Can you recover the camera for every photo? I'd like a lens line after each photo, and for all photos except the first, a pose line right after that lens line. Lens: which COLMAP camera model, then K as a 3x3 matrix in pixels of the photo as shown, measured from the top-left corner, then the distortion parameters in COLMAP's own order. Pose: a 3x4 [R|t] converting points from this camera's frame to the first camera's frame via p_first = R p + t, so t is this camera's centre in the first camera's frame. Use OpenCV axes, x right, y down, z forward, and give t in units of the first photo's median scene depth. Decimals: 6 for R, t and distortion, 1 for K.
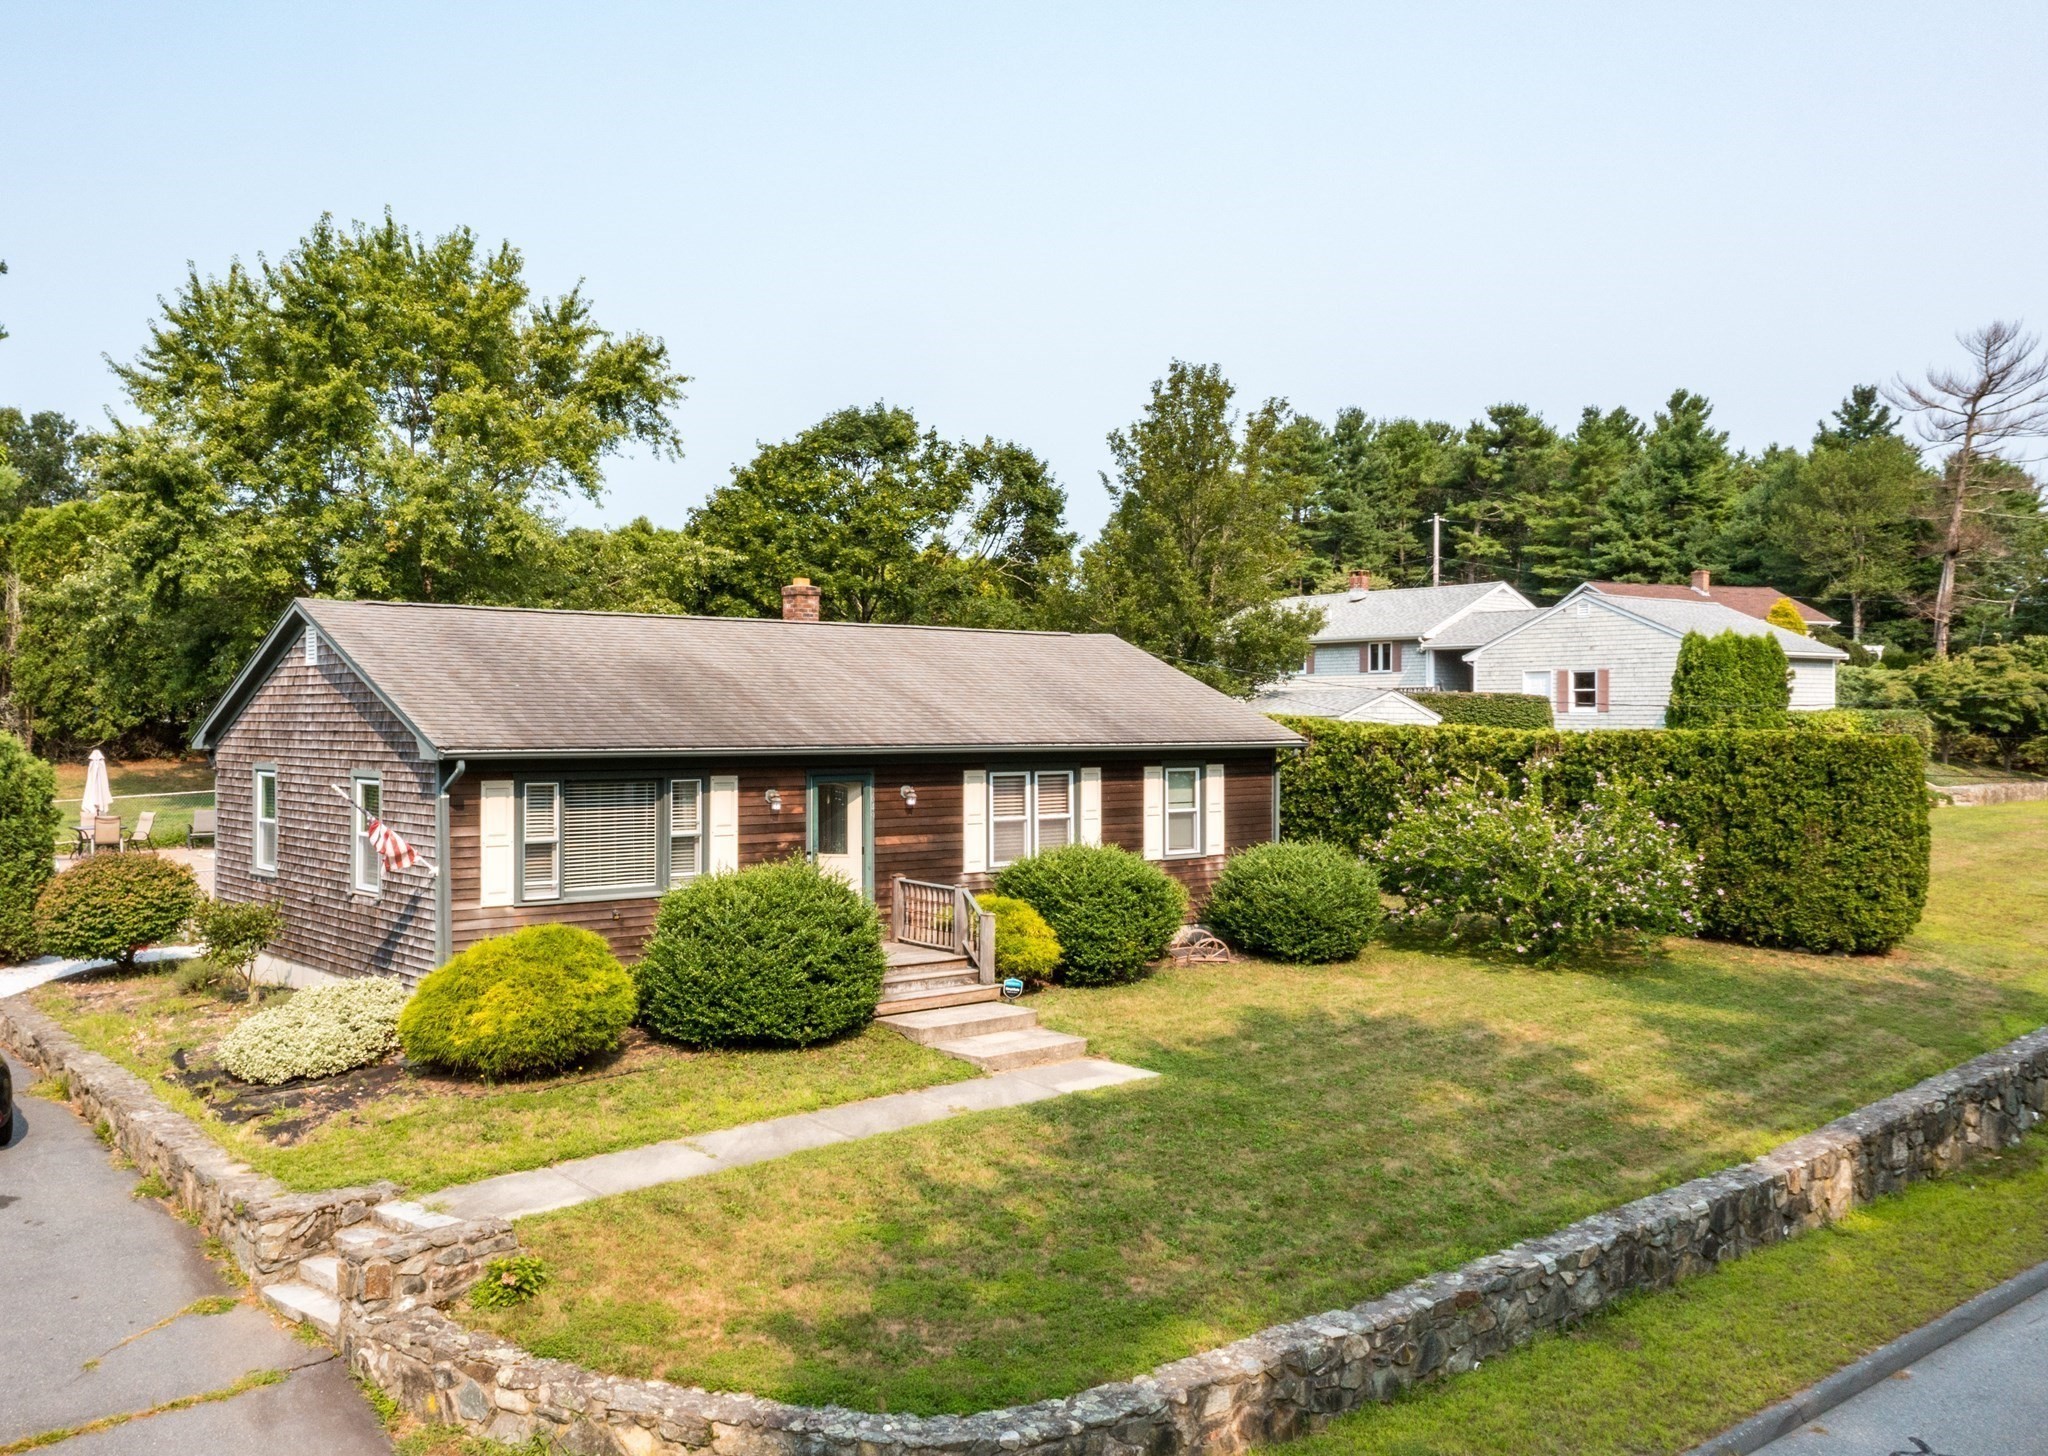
lens RADIAL K [[1724.3, 0, 948.5], [0, 1724.3, 730.5], [0, 0, 1]] dist [0.001781, 0.015114]
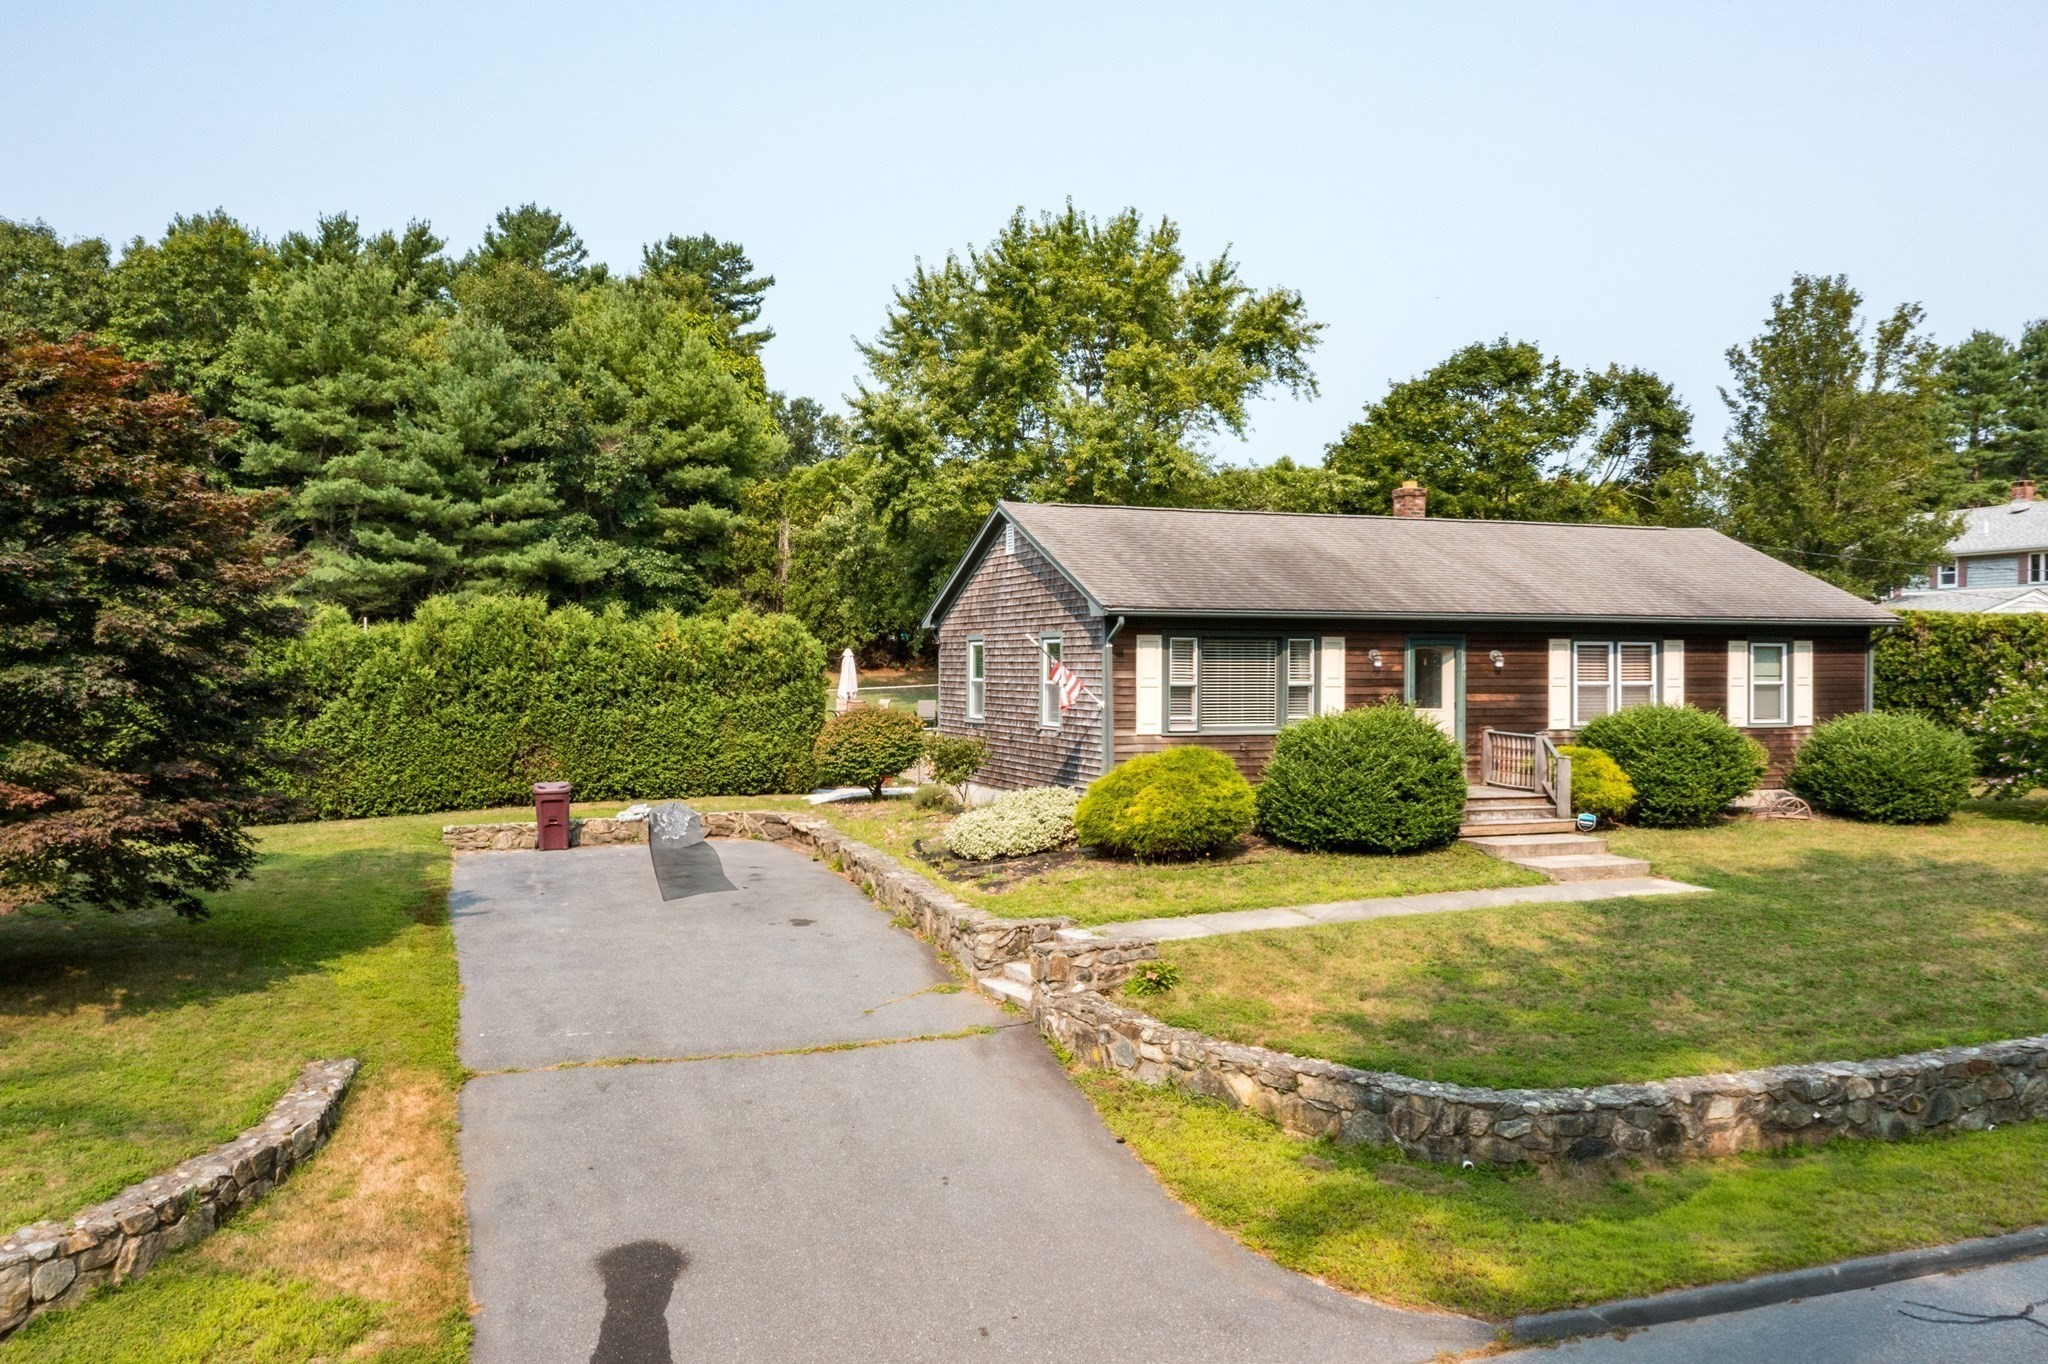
lens RADIAL K [[1625.3, 0, 1024.0], [0, 1625.3, 682.0], [0, 0, 1]] dist [-0.008635, 0.006403]
pose [[0.942429, 0.004686, -0.334374, 0.038410], [-0.003192, 0.999982, 0.005019, 0.044596], [0.334392, -0.003662, 0.942427, -0.116763]]
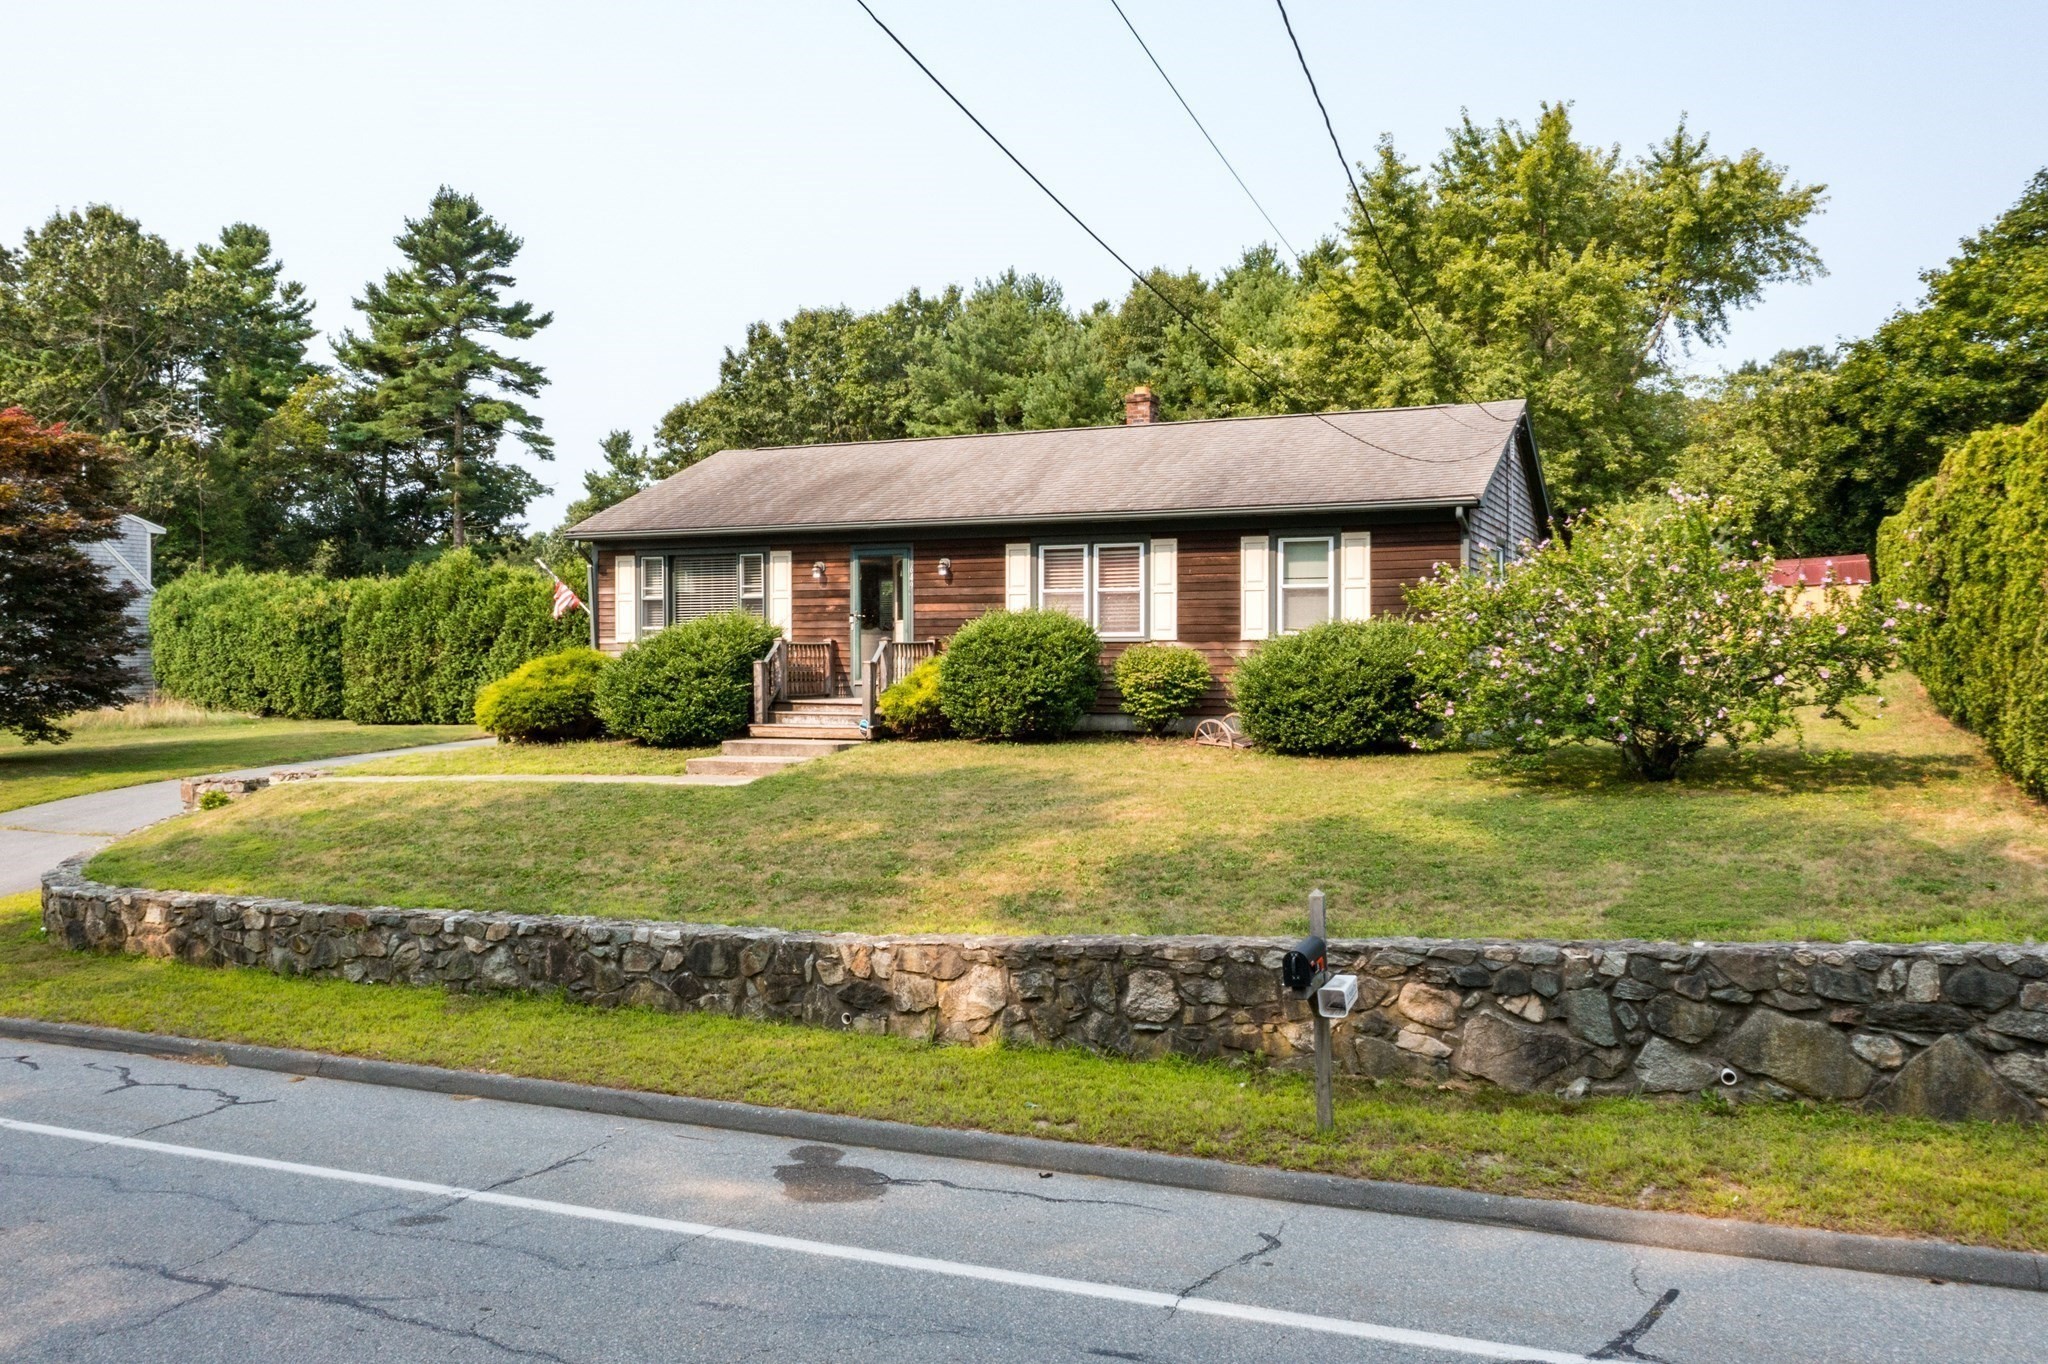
lens RADIAL K [[1608.3, 0, 1024.0], [0, 1608.3, 682.0], [0, 0, 1]] dist [0.004324, 0.009353]
pose [[0.445722, 0.011235, -0.895101, 0.848888], [-0.005224, 0.999937, 0.009950, 0.092560], [0.895156, 0.000241, 0.445753, 0.537936]]
